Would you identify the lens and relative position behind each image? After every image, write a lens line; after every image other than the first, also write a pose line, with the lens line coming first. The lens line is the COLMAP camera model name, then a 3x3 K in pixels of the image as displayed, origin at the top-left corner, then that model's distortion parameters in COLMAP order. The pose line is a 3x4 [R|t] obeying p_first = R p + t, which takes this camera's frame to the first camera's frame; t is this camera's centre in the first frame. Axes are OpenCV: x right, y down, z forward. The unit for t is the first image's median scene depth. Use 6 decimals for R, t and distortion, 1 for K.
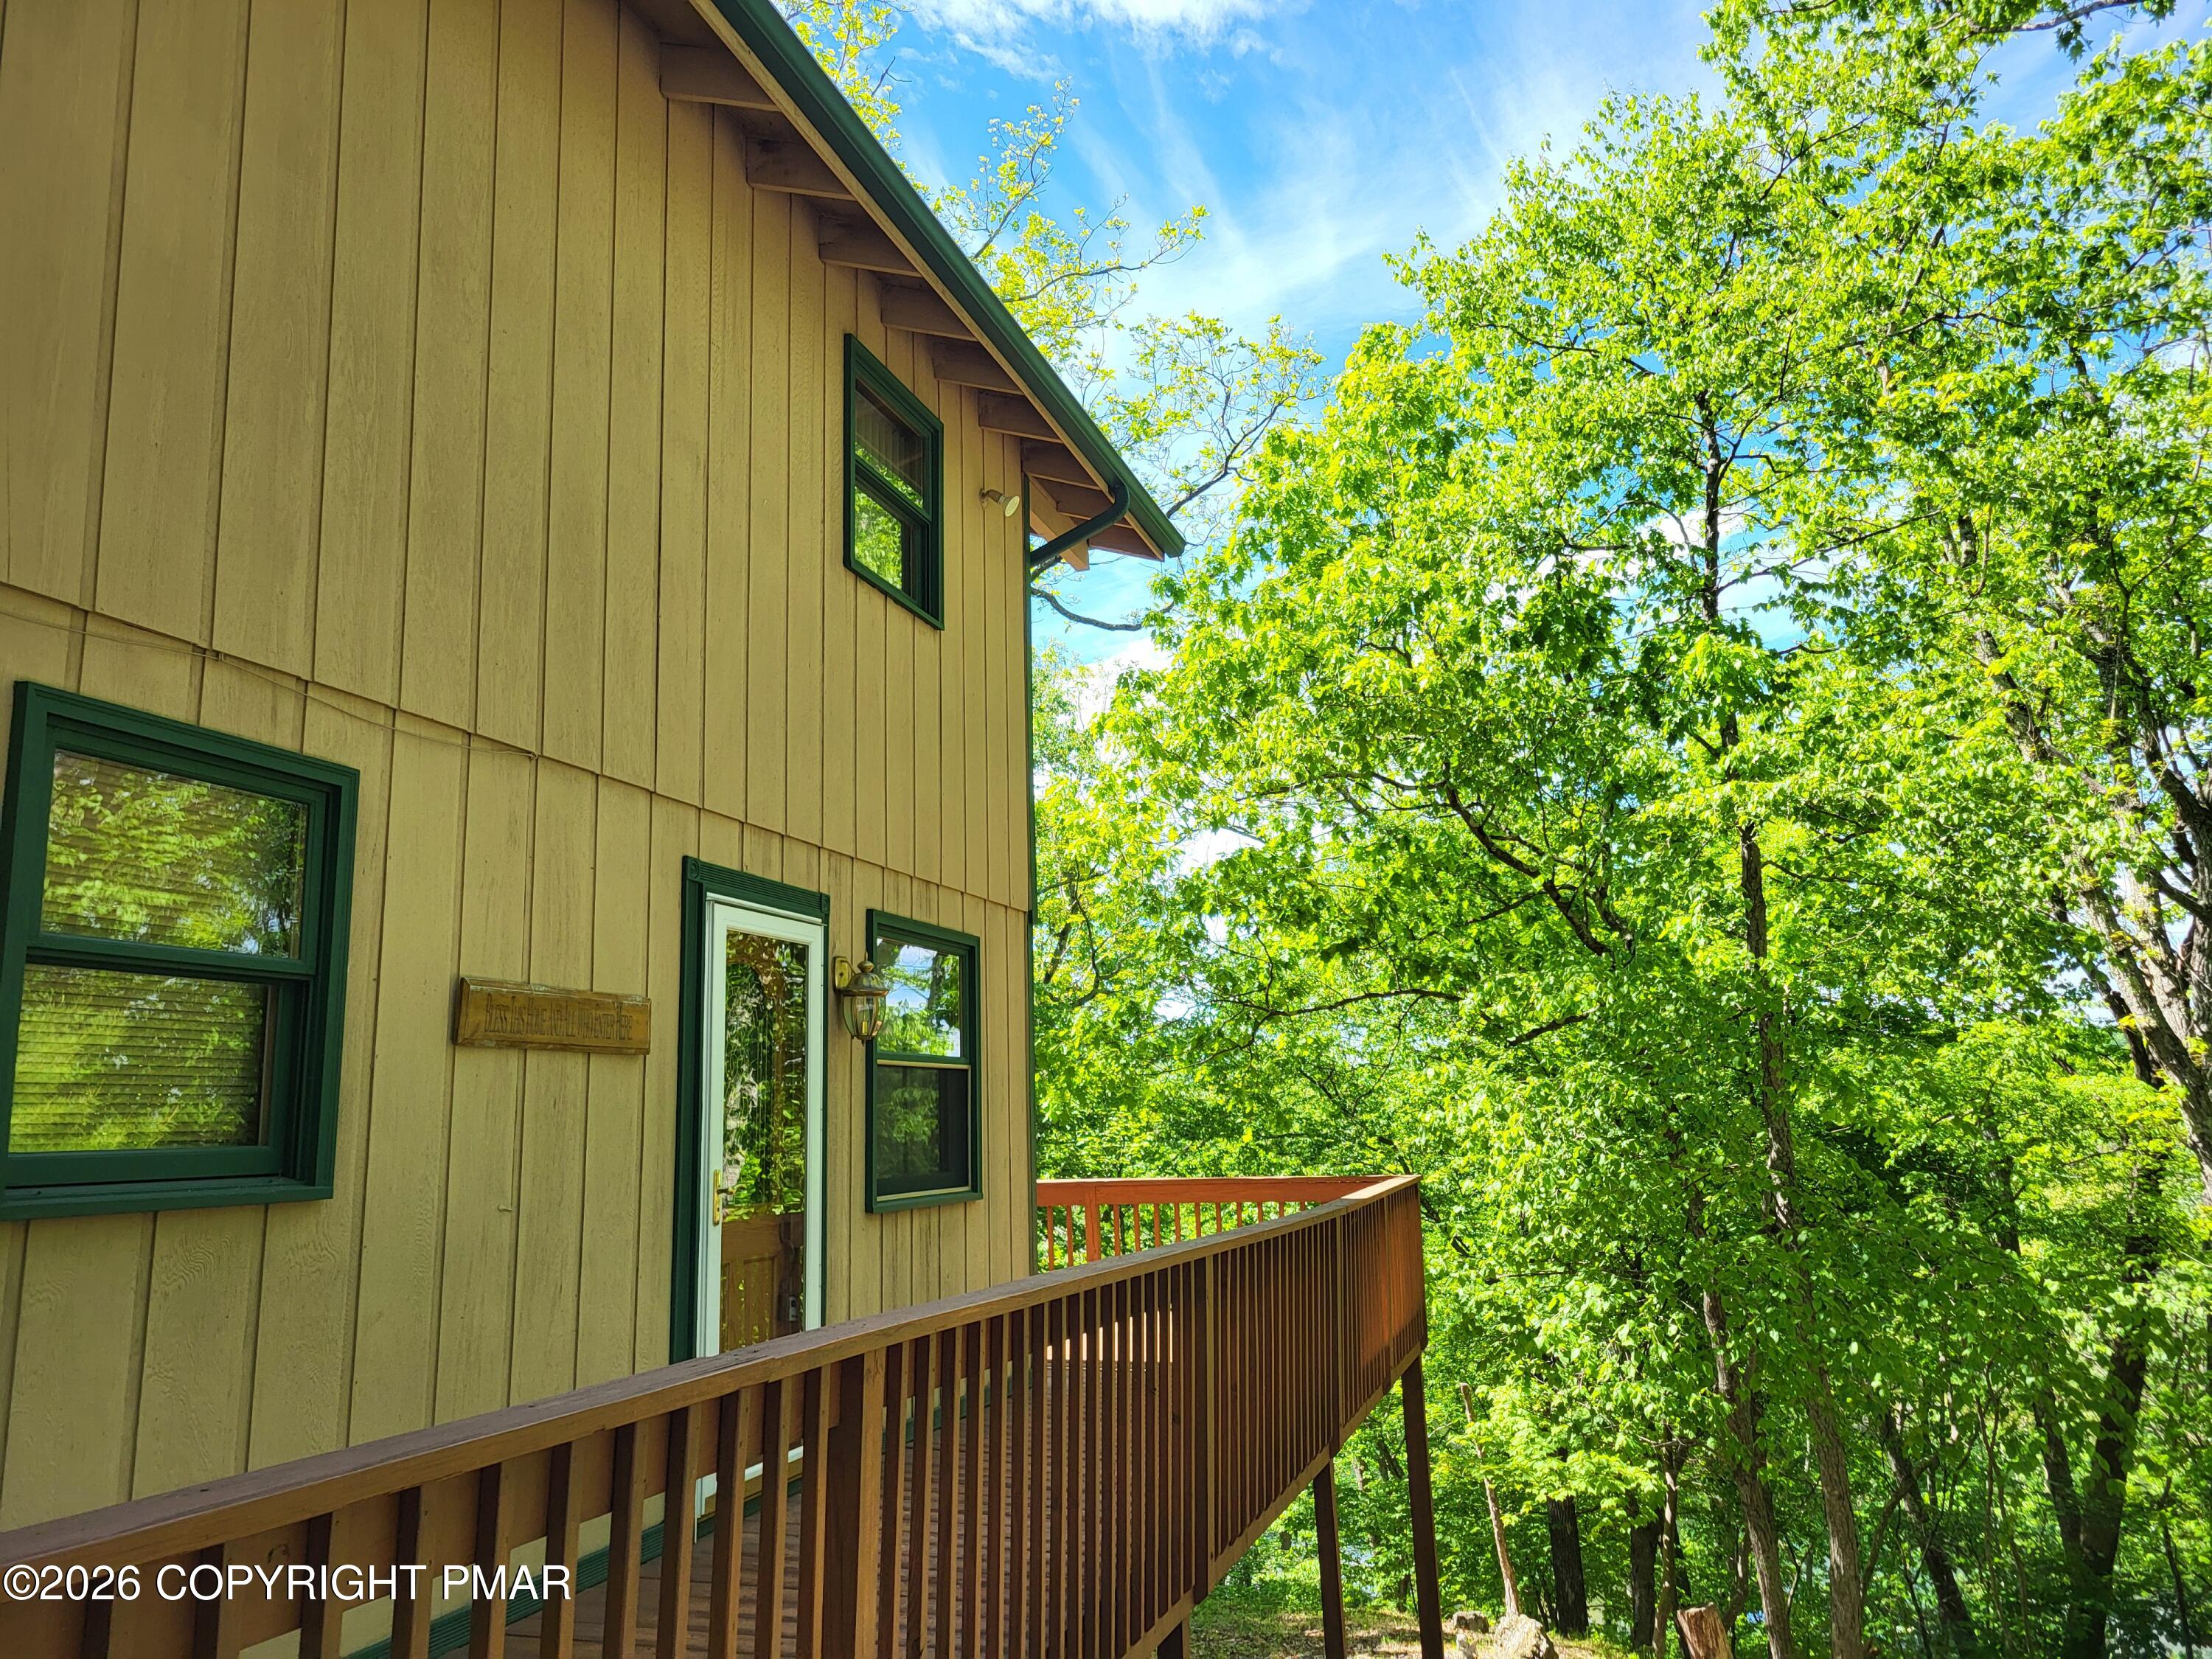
lens RADIAL K [[1676.5, 0, 1123.8], [0, 1676.5, 835.5], [0, 0, 1]] dist [0.041422, -0.007310]
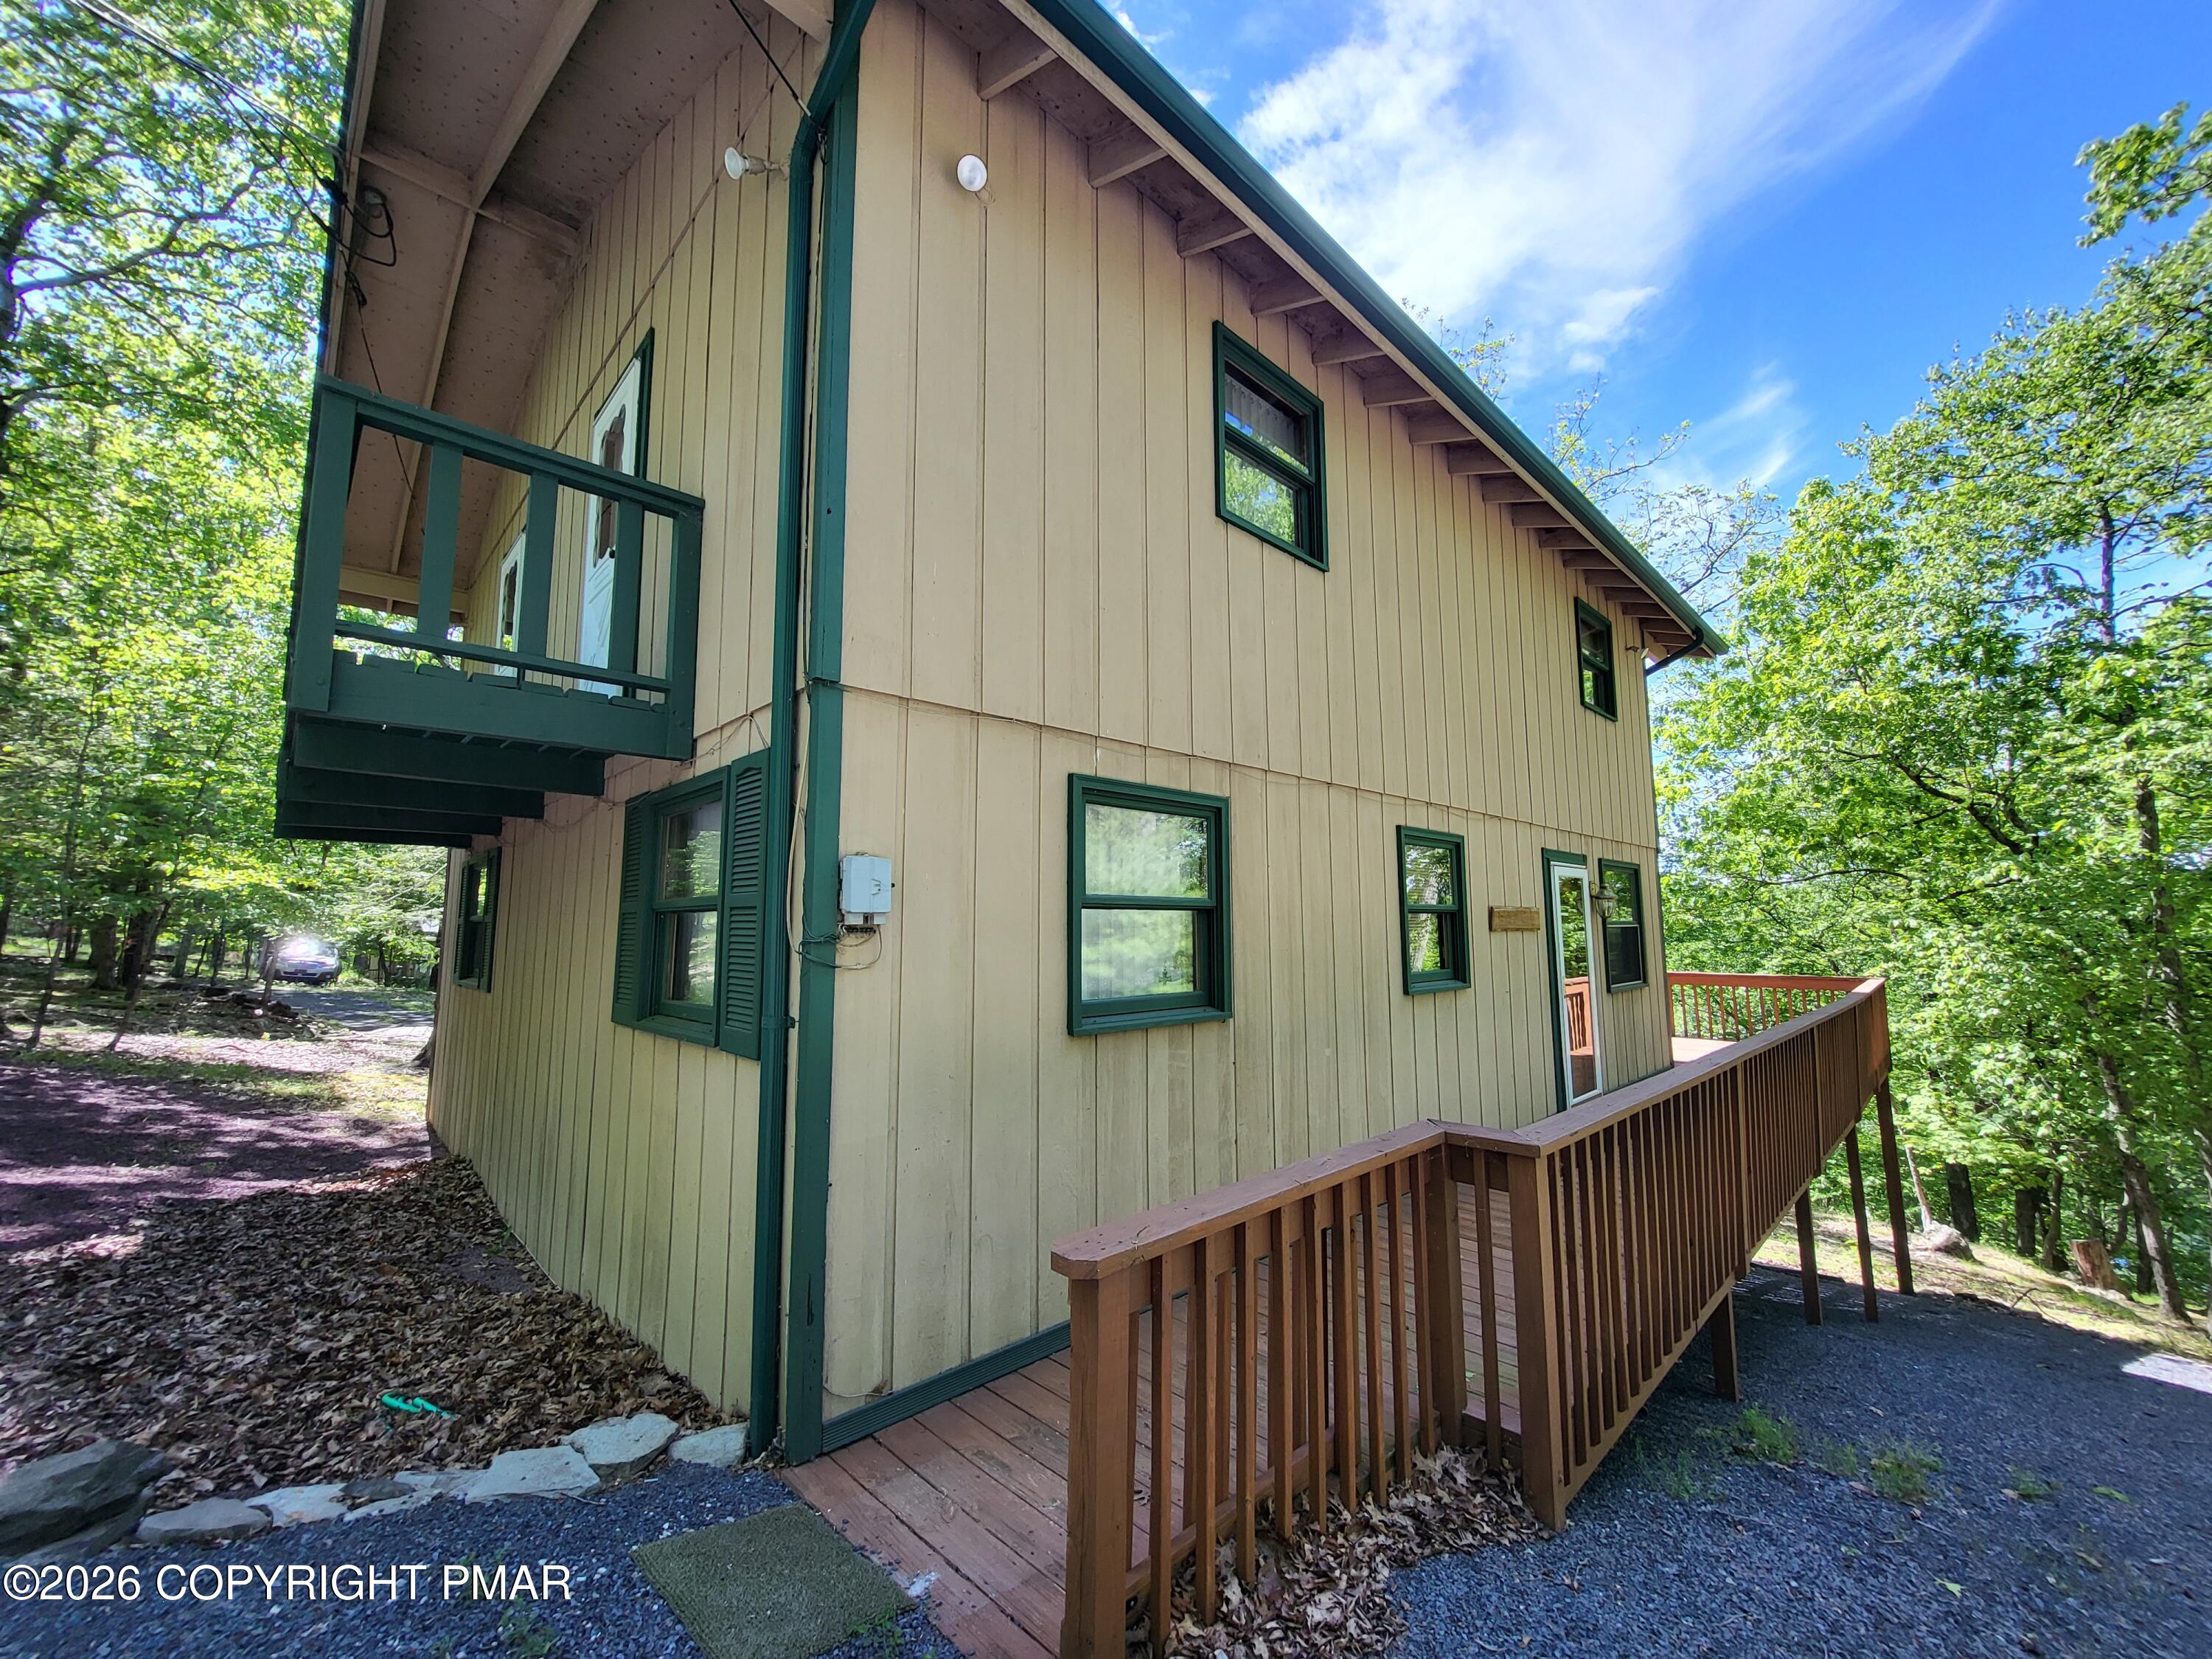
lens RADIAL K [[869.1, 0, 1111.9], [0, 869.1, 835.3], [0, 0, 1]] dist [-0.007259, 0.001772]
pose [[0.877026, -0.030727, -0.479459, -0.088829], [0.066902, 0.996040, 0.058544, -0.052259], [0.475761, -0.083422, 0.875609, -0.170389]]
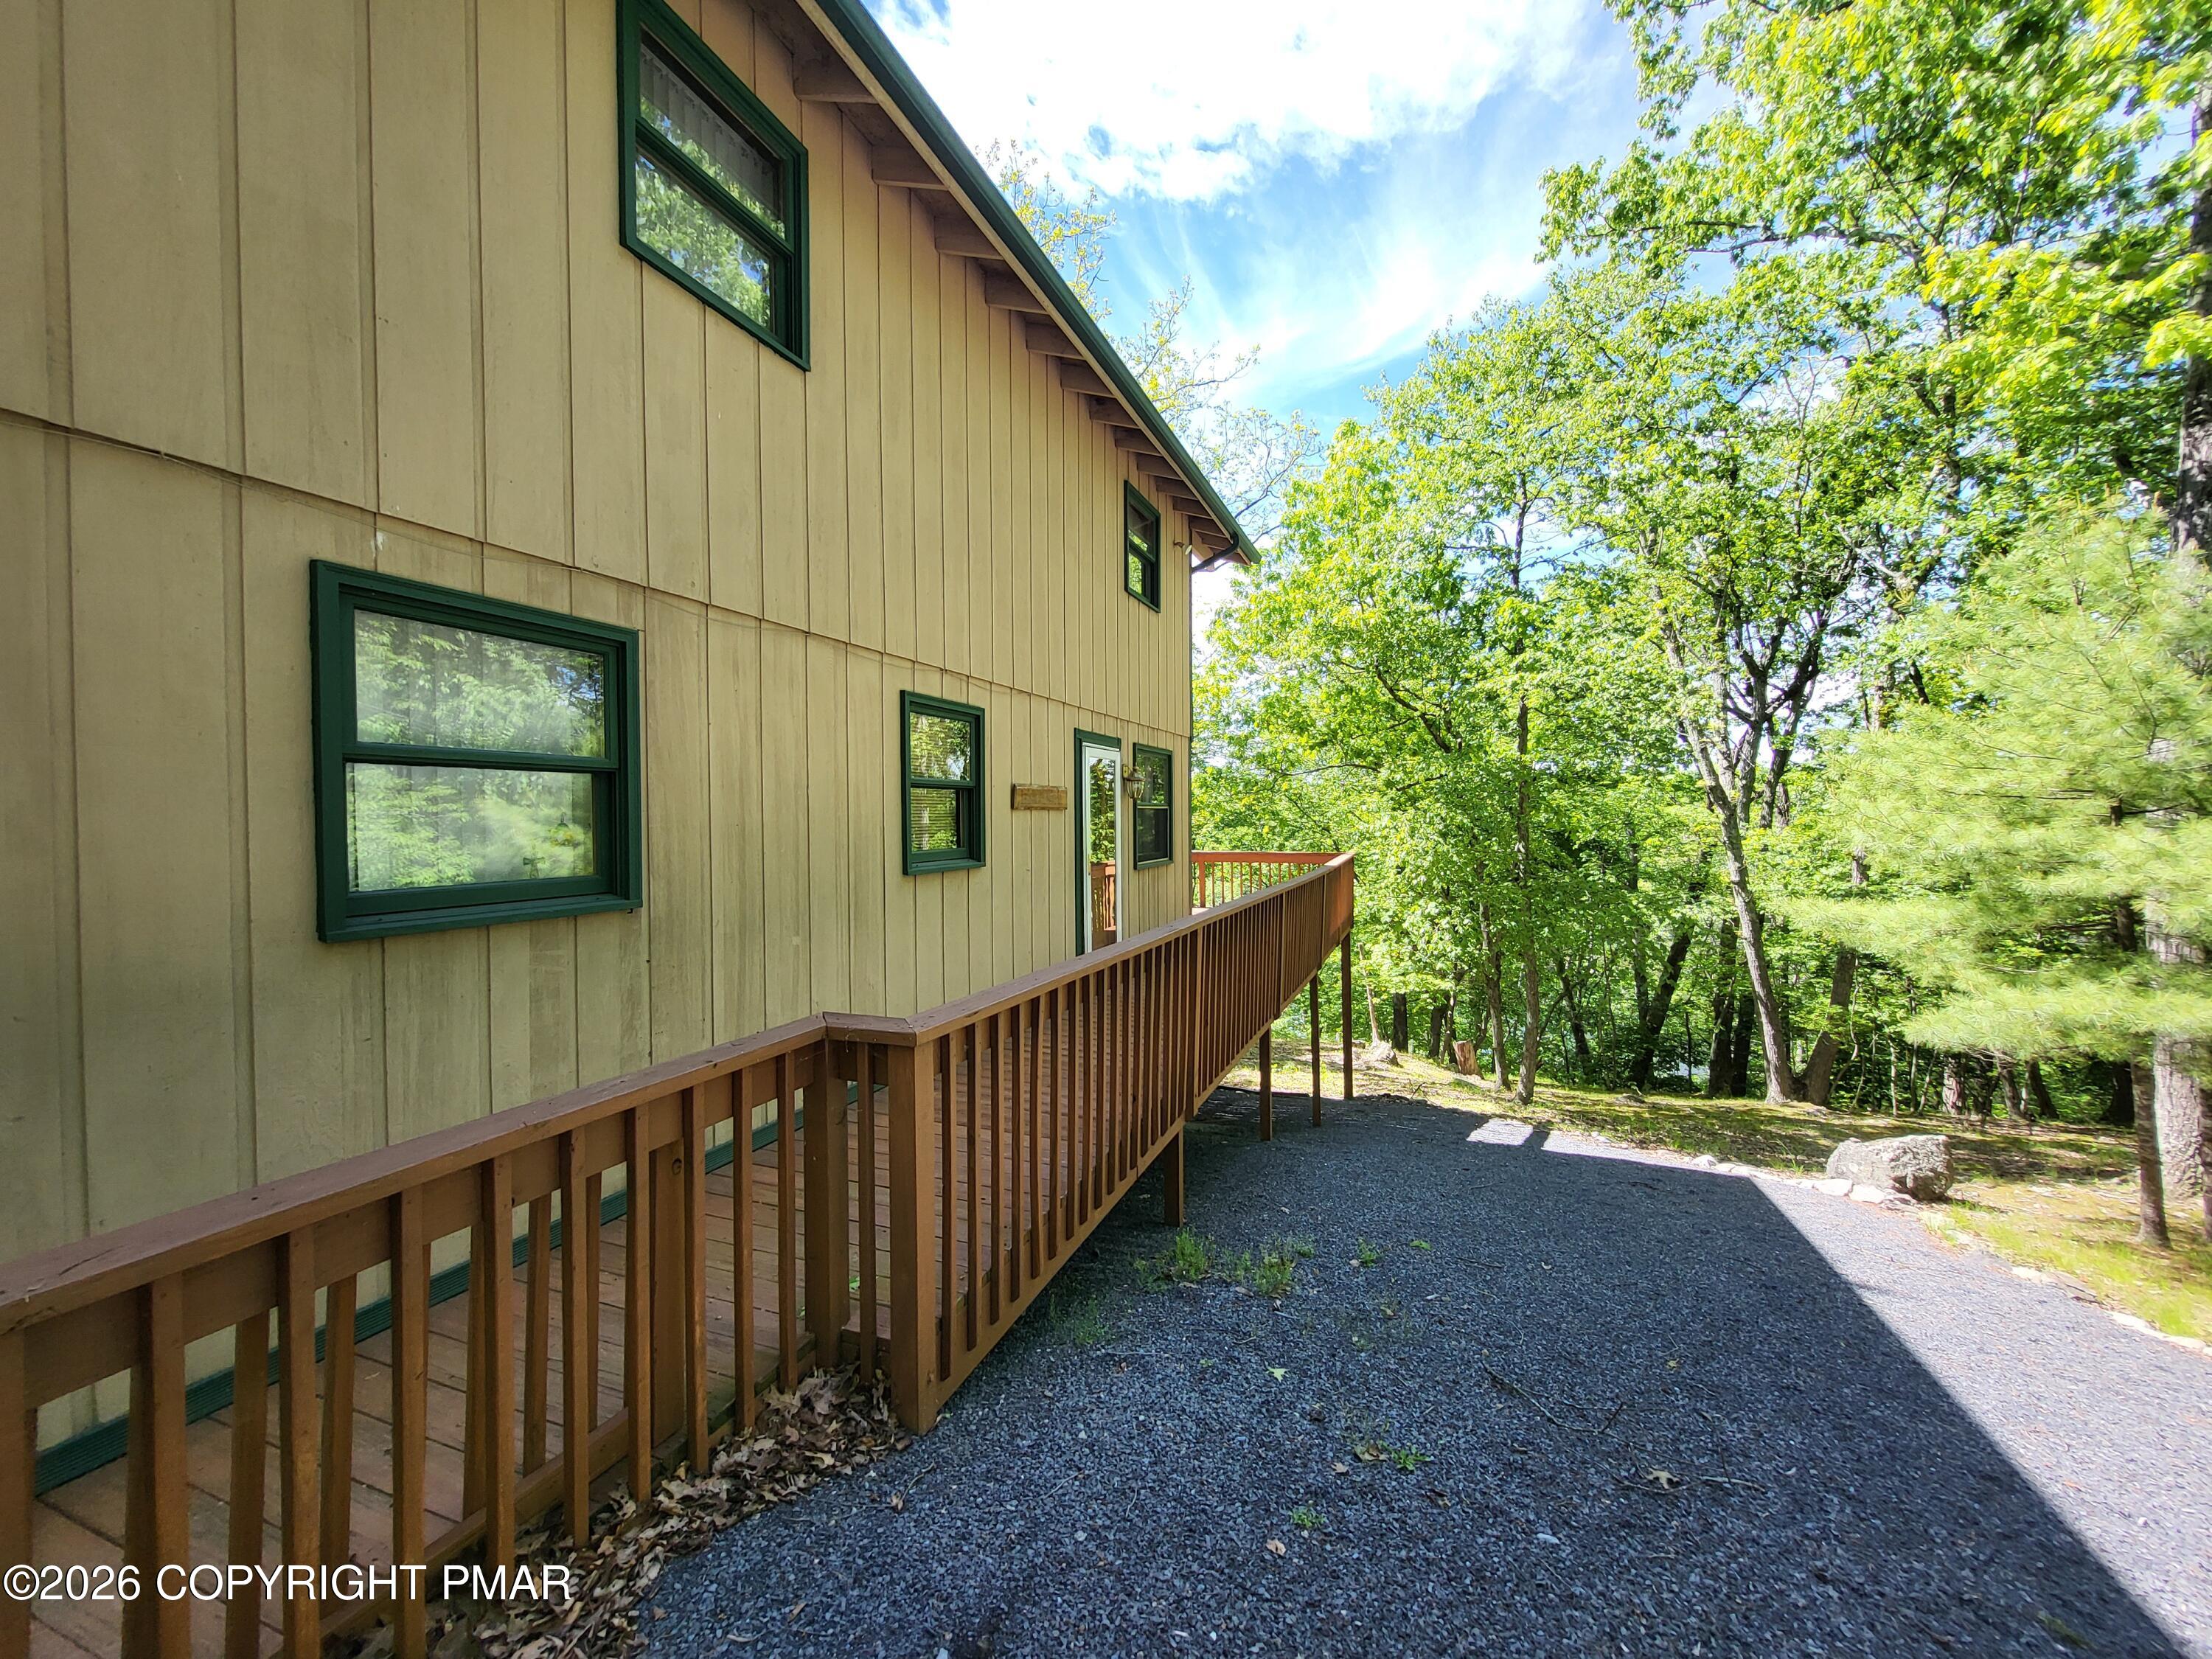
lens RADIAL K [[869.1, 0, 1110.6], [0, 869.1, 838.0], [0, 0, 1]] dist [-0.007259, 0.001772]
pose [[0.996780, 0.021624, -0.077209, -0.047292], [-0.005733, 0.979701, 0.200380, -0.036601], [0.079974, -0.199293, 0.976671, -0.113294]]
